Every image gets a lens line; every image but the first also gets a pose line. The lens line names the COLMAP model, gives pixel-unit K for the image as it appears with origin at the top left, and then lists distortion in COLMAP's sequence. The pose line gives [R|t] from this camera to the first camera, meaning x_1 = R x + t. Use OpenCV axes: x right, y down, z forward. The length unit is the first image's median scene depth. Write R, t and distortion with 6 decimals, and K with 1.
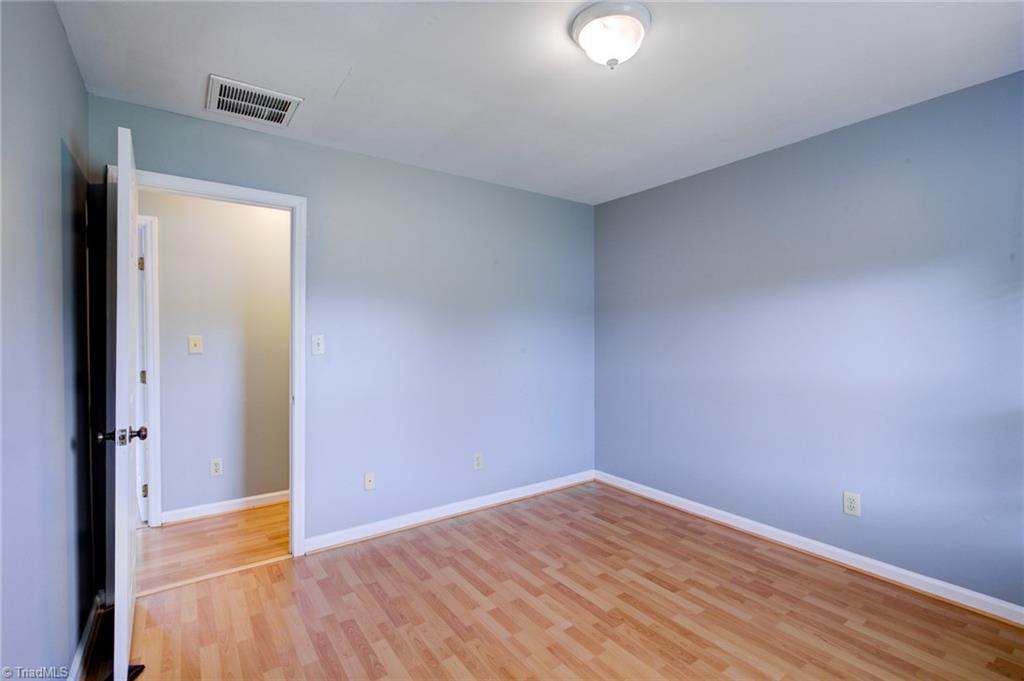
lens RADIAL K [[466.1, 0, 516.4], [0, 466.1, 341.1], [0, 0, 1]] dist [-0.001712, 0.001665]
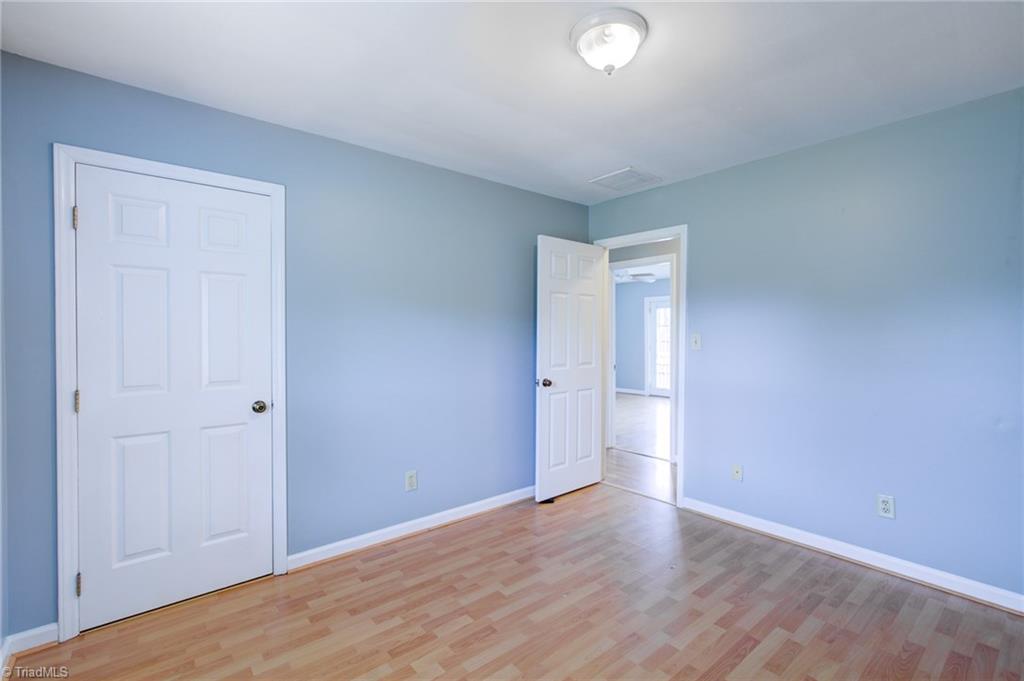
lens RADIAL K [[466.1, 0, 516.5], [0, 466.1, 338.3], [0, 0, 1]] dist [-0.001712, 0.001665]
pose [[0.077394, 0.014124, -0.996901, 0.753960], [-0.012338, 0.999837, 0.013208, -0.012497], [0.996924, 0.011278, 0.077556, 0.446059]]
